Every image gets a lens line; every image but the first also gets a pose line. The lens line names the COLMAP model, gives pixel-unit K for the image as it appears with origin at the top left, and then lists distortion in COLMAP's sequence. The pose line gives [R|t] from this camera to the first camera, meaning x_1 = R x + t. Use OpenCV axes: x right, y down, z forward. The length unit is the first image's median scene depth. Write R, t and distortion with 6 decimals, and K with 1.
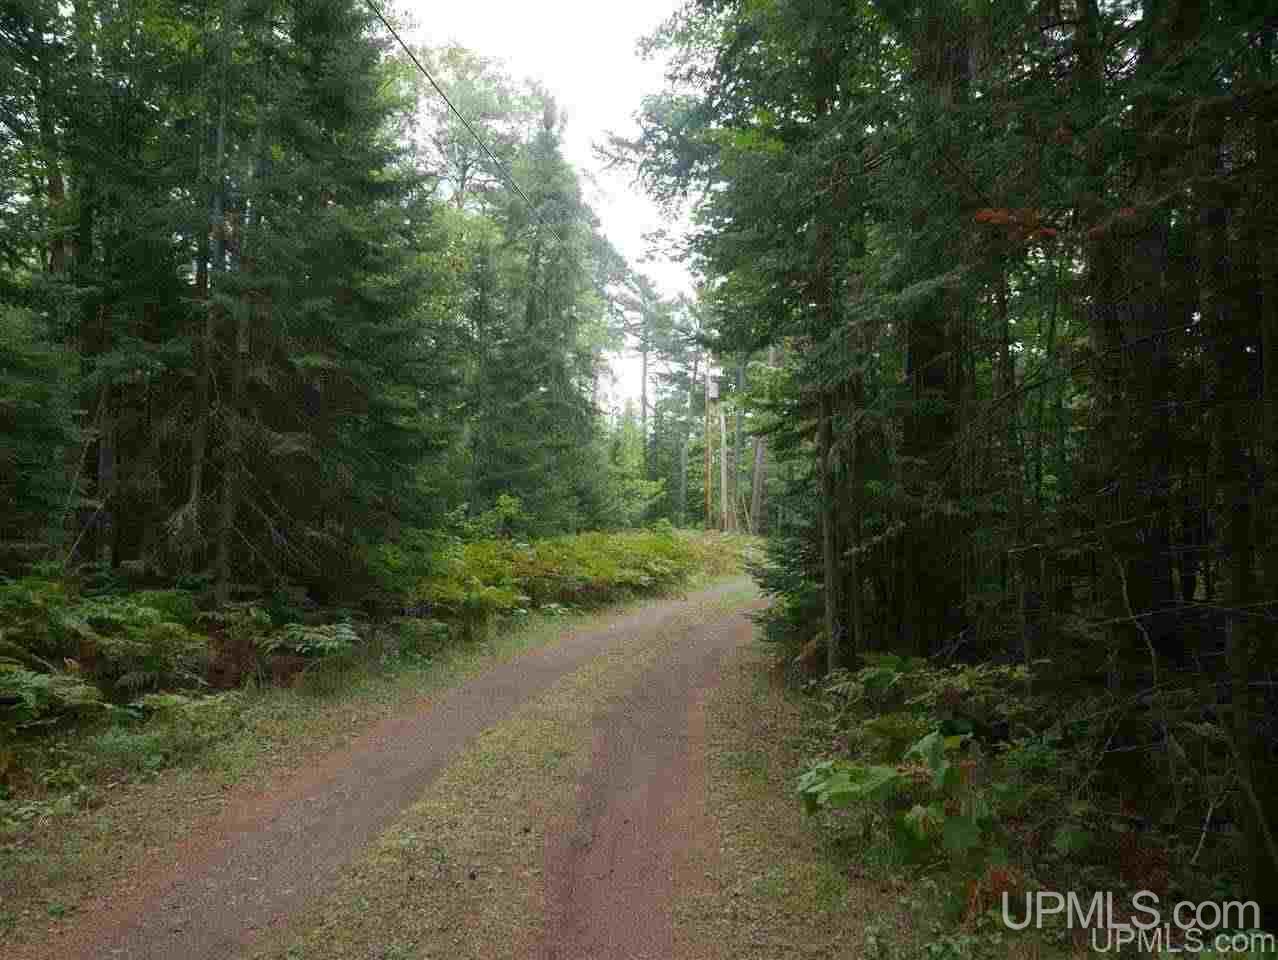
lens RADIAL K [[970.0, 0, 639.7], [0, 970.0, 481.8], [0, 0, 1]] dist [-0.001680, -0.000054]
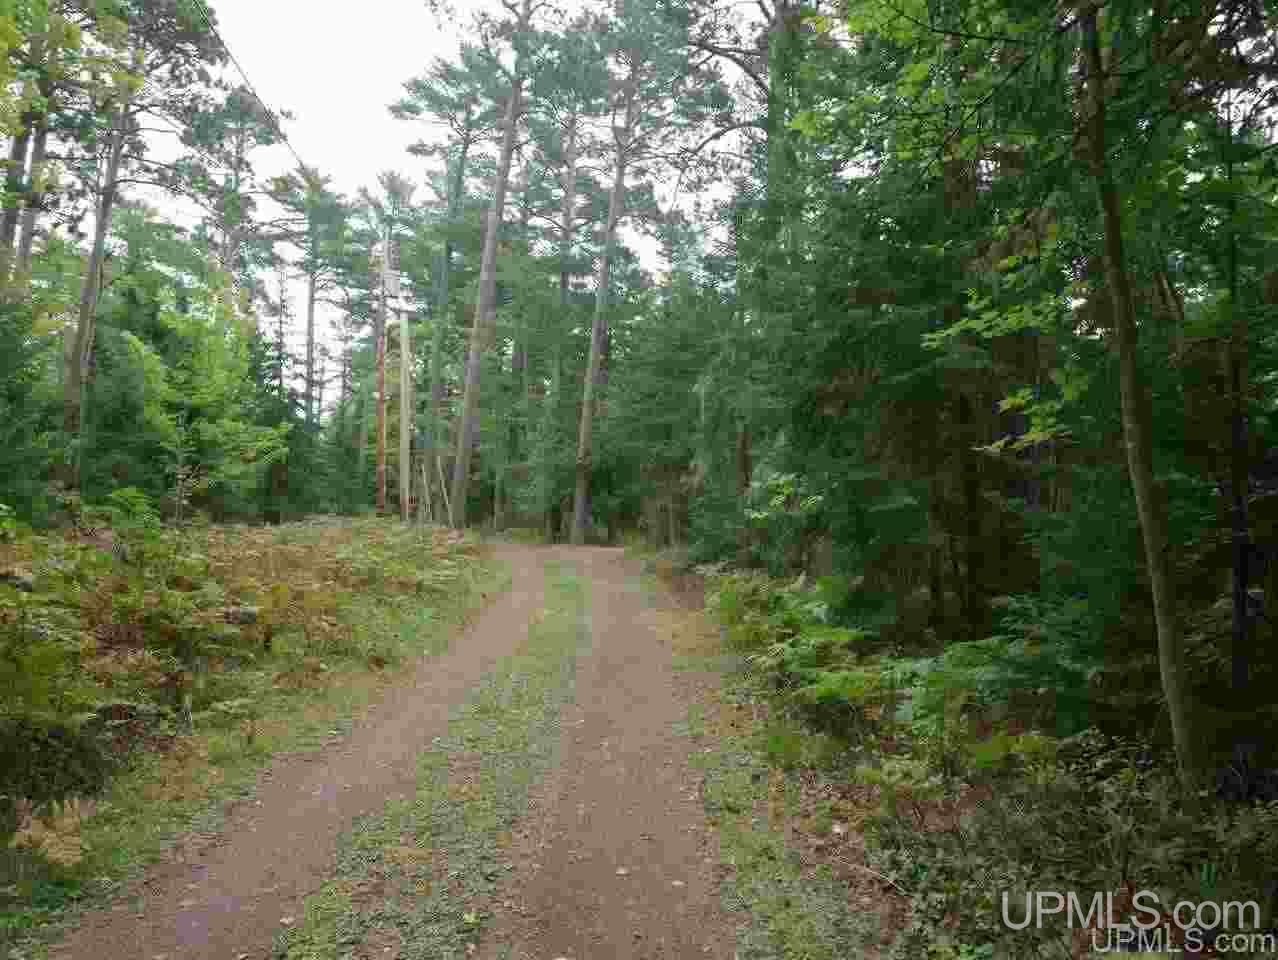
lens RADIAL K [[1042.1, 0, 640.0], [0, 1042.1, 480.2], [0, 0, 1]] dist [0.004403, 0.001916]
pose [[0.958815, 0.018717, 0.283414, 0.024107], [-0.023125, 0.999658, 0.012214, 0.008085], [-0.283088, -0.018265, 0.958920, 0.194090]]
